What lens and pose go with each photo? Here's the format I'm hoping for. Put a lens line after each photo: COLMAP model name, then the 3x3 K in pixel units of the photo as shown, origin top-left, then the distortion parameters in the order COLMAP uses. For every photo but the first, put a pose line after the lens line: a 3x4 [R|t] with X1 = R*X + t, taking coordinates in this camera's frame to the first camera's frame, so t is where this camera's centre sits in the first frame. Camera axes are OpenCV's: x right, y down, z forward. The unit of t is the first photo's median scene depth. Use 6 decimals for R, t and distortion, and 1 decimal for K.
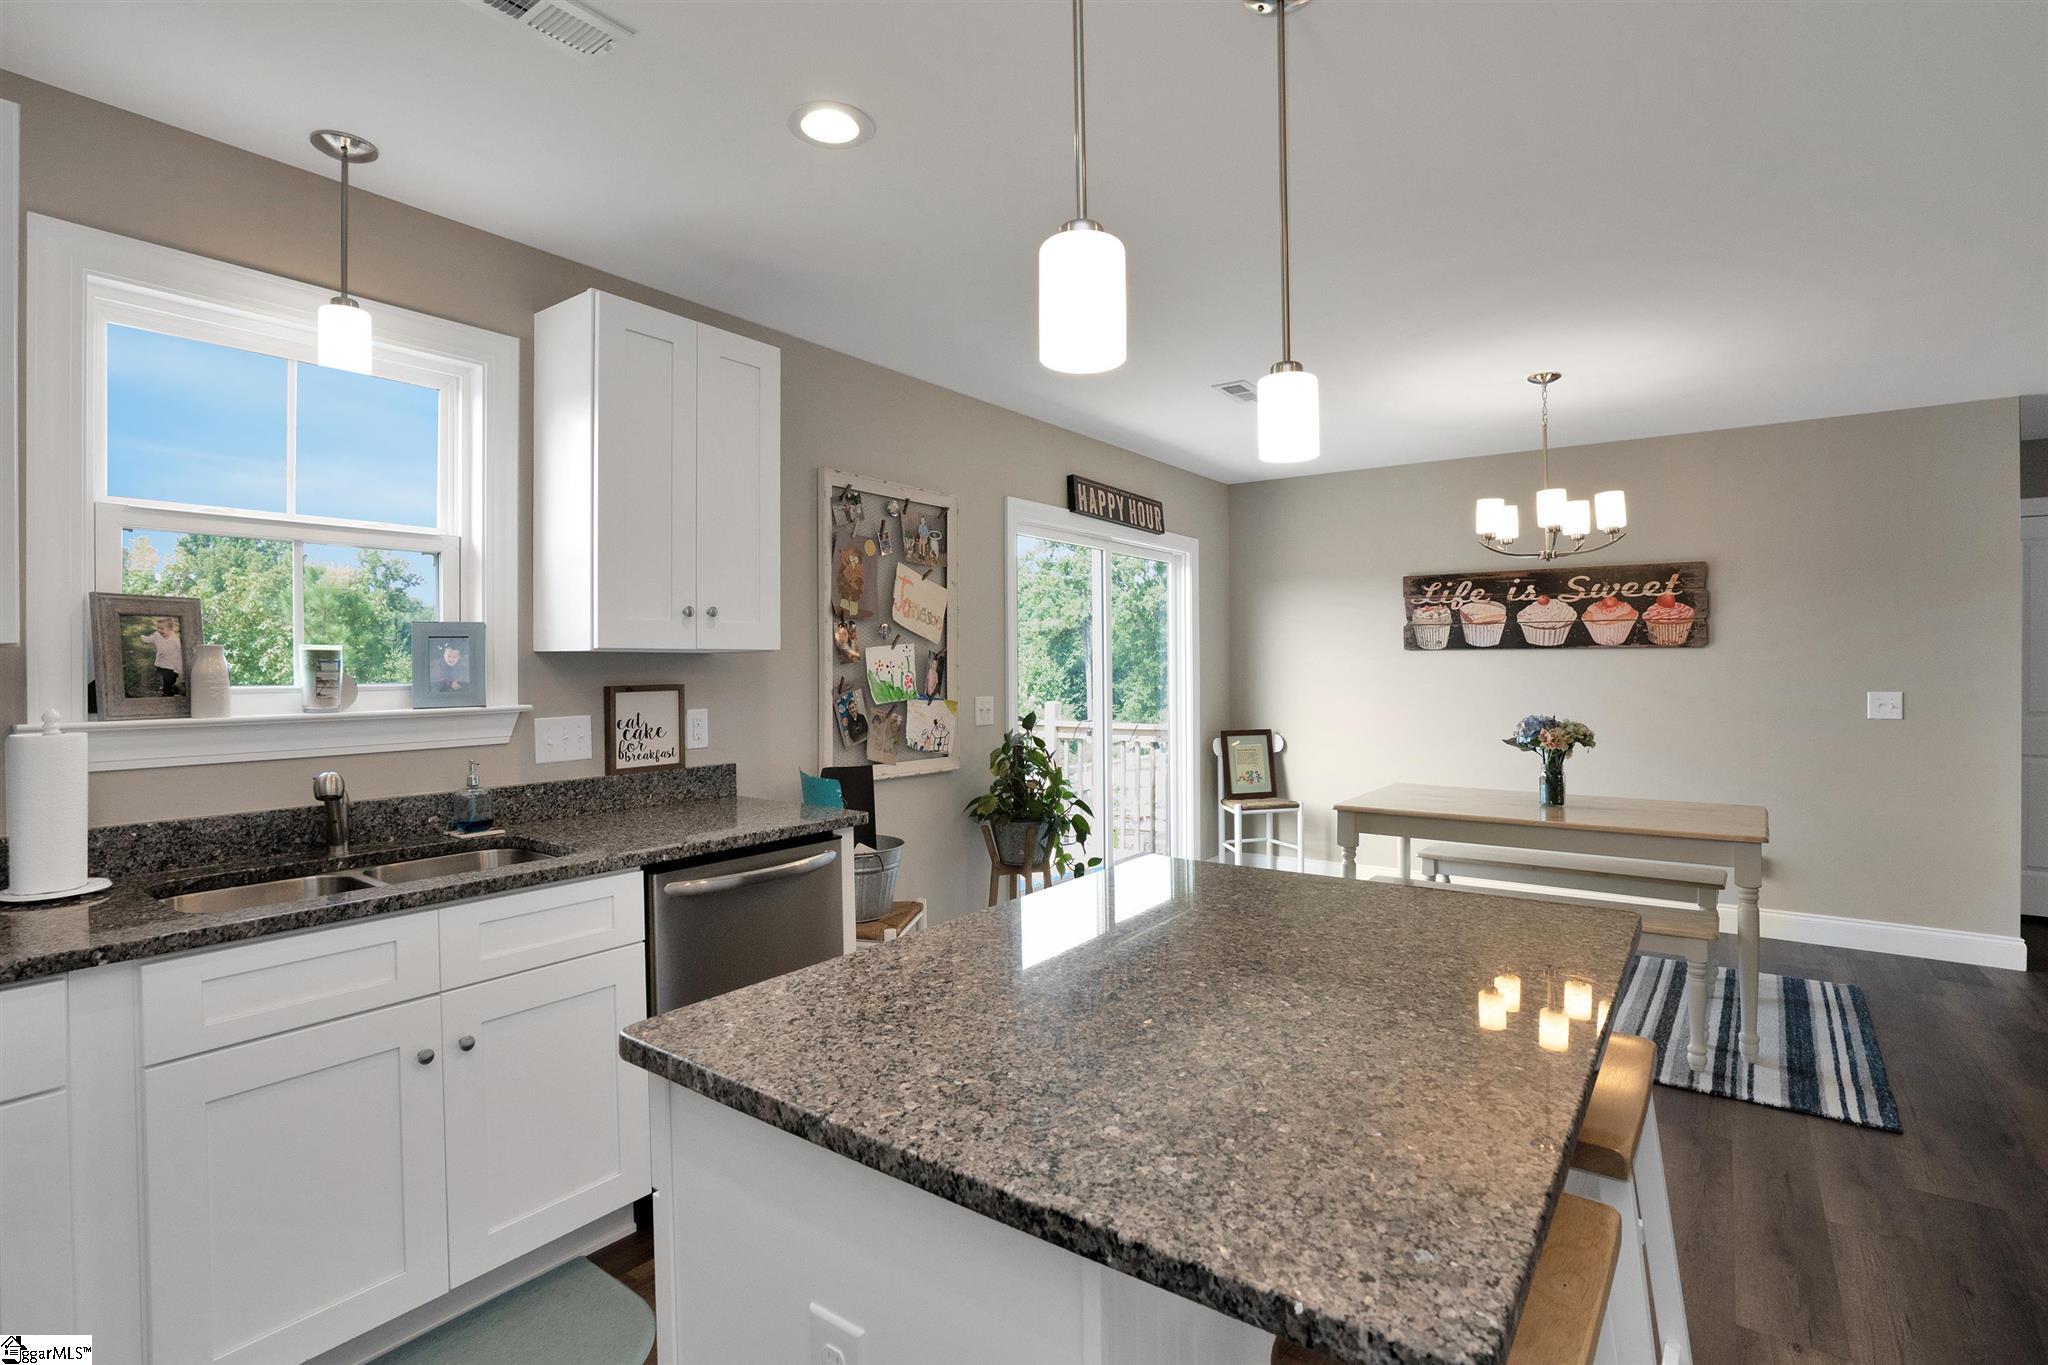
lens RADIAL K [[995.5, 0, 1034.7], [0, 995.5, 680.1], [0, 0, 1]] dist [0.001914, 0.000176]
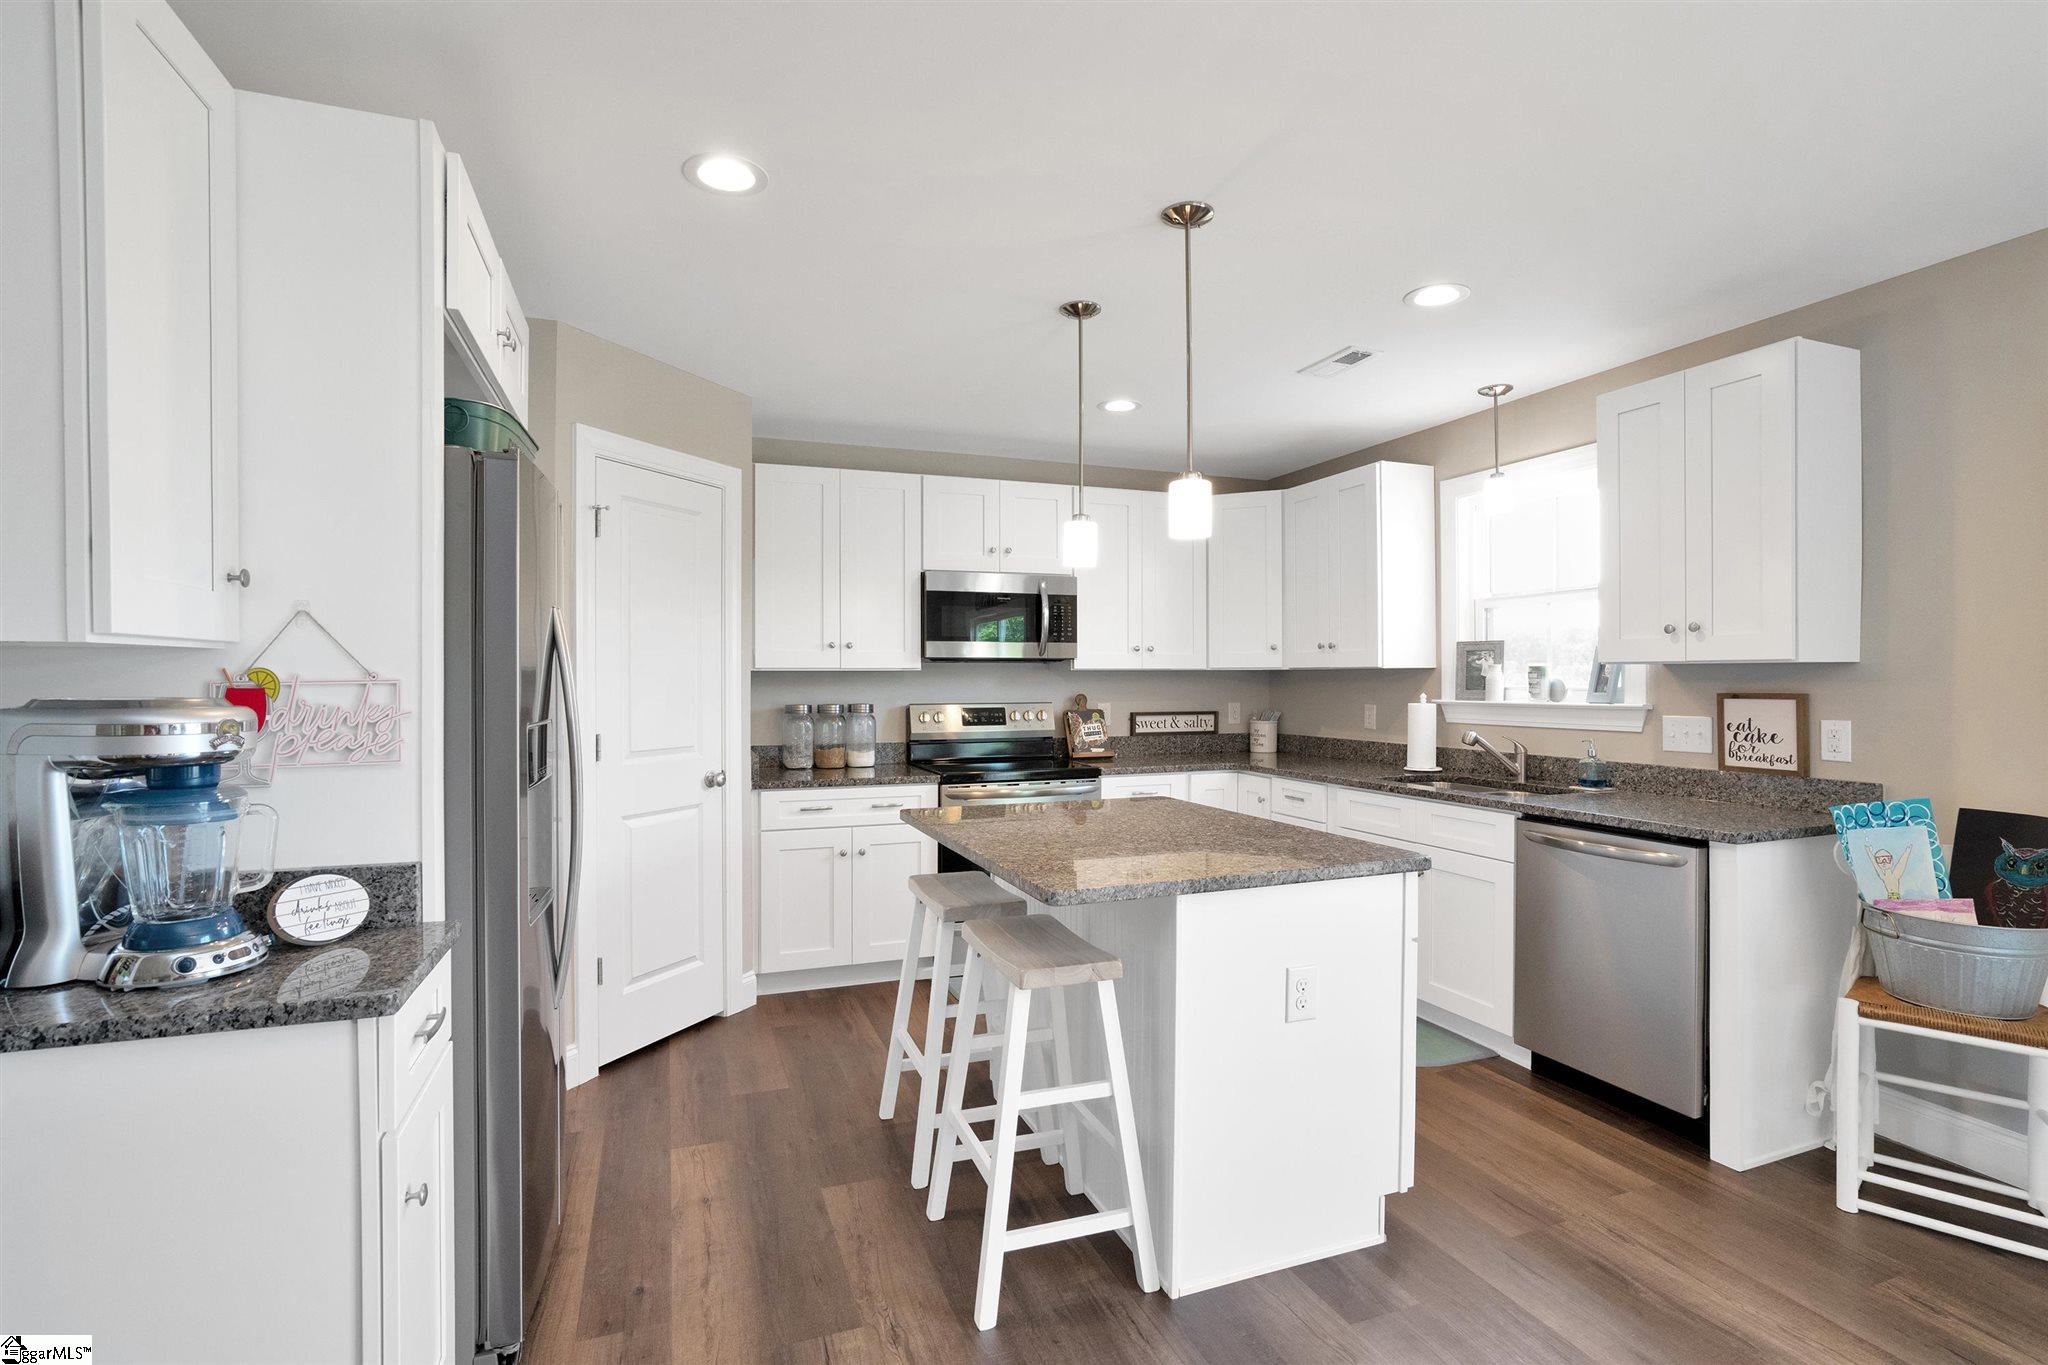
lens RADIAL K [[995.5, 0, 1030.5], [0, 995.5, 679.0], [0, 0, 1]] dist [0.001914, 0.000176]
pose [[-0.550063, 0.001538, -0.835122, 0.971182], [-0.014243, 0.999836, 0.011222, -0.011272], [0.835002, 0.018068, -0.549951, 0.960729]]
